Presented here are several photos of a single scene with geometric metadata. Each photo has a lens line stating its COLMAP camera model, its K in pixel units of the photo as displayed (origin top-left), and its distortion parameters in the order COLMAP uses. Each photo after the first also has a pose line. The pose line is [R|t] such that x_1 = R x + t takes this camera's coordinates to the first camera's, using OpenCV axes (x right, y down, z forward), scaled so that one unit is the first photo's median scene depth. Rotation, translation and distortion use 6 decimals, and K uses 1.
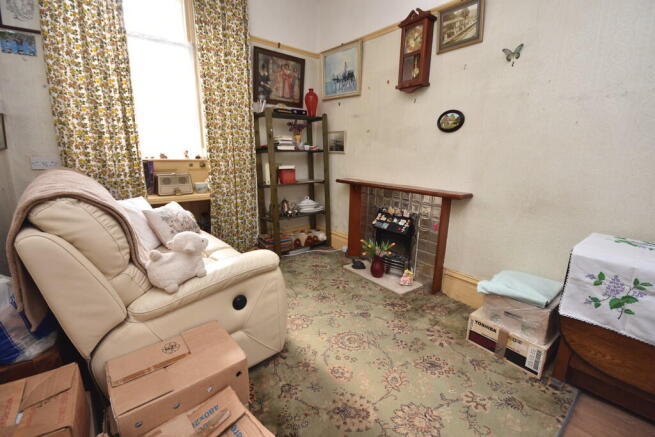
lens RADIAL K [[288.6, 0, 324.6], [0, 288.6, 218.1], [0, 0, 1]] dist [0.000143, -0.000466]
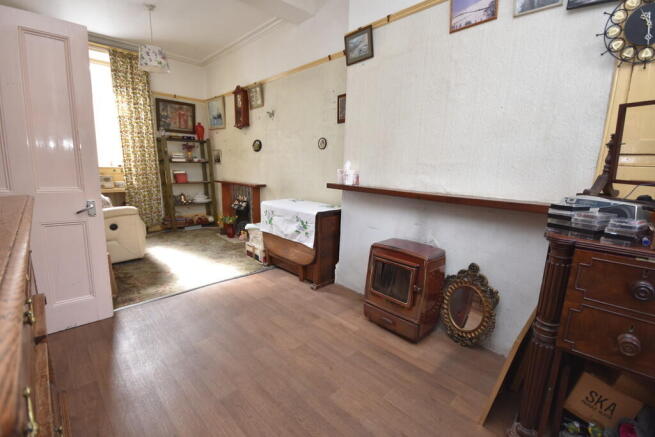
lens RADIAL K [[288.6, 0, 324.6], [0, 288.6, 218.1], [0, 0, 1]] dist [0.000143, -0.000466]
pose [[0.996309, -0.012260, 0.084964, 0.533773], [0.016116, 0.998864, -0.044848, 0.161445], [-0.084318, 0.046051, 0.995374, -0.639399]]
